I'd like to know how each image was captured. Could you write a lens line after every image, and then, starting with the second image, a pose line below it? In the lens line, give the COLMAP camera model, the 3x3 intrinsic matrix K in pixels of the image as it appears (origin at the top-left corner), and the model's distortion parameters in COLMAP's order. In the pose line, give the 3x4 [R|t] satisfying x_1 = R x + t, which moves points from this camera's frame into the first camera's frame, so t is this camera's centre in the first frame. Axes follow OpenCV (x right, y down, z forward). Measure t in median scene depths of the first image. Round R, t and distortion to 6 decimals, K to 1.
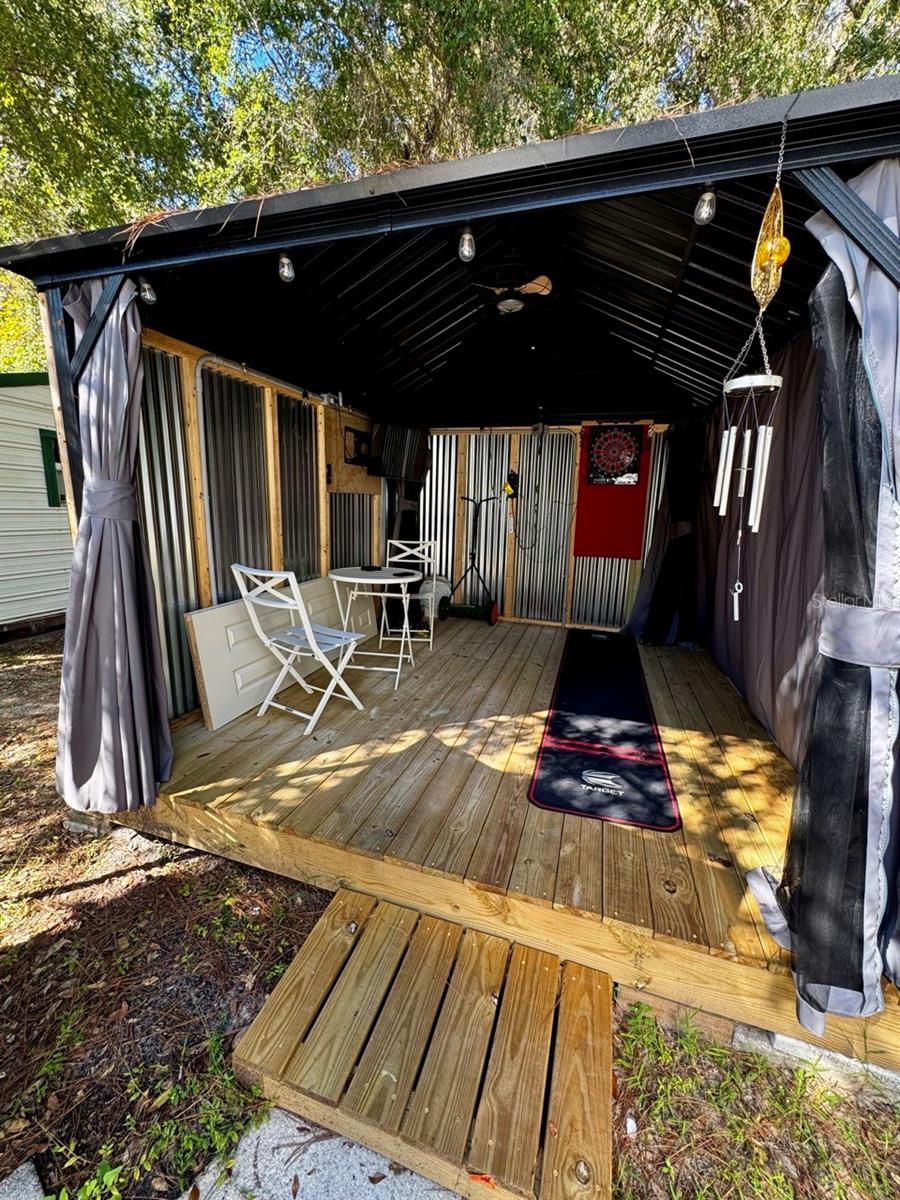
lens RADIAL K [[482.0, 0, 450.0], [0, 482.0, 600.0], [0, 0, 1]] dist [-0.004625, 0.000653]
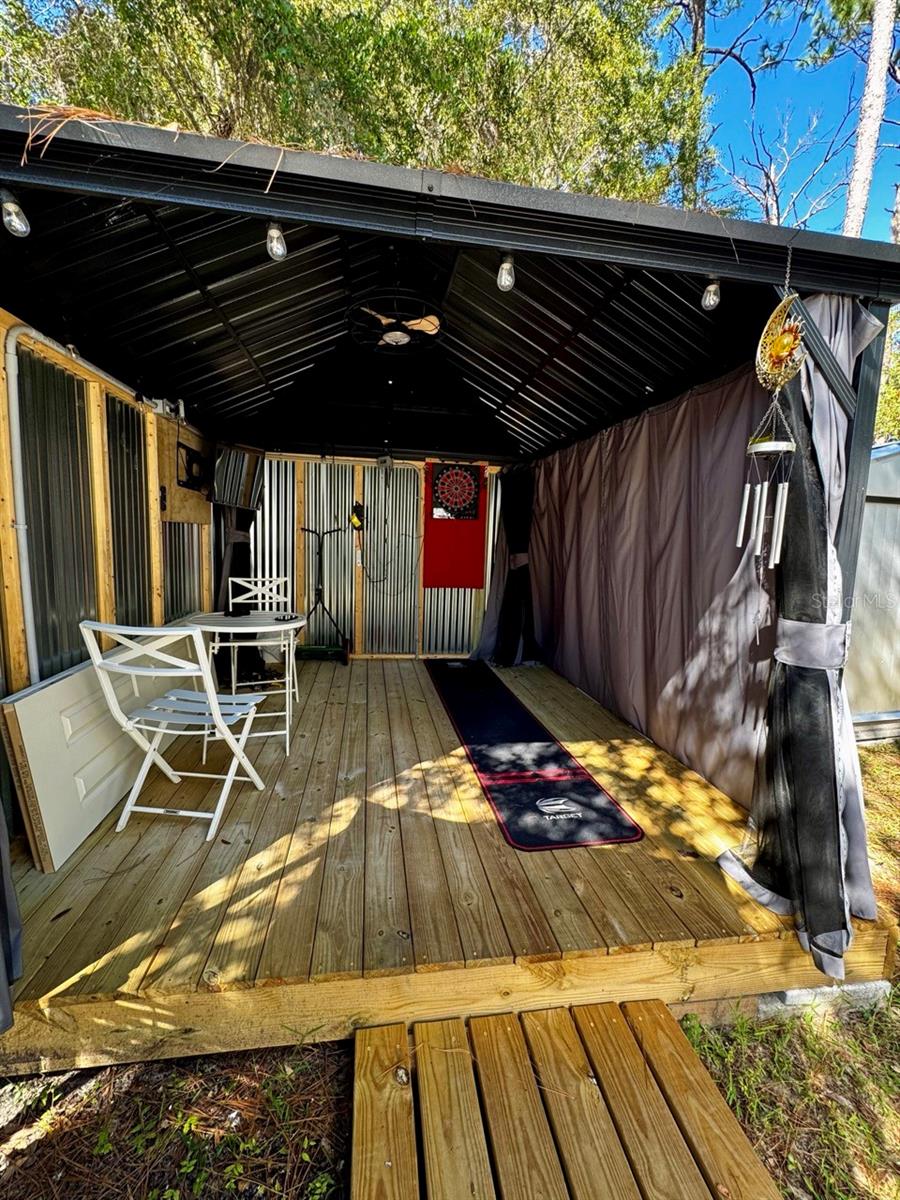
lens RADIAL K [[482.0, 0, 450.0], [0, 482.0, 600.0], [0, 0, 1]] dist [-0.004625, 0.000653]
pose [[0.892588, -0.050896, 0.447991, -0.281917], [0.077997, 0.996058, -0.042242, -0.034051], [-0.444076, 0.072647, 0.893039, 0.131805]]
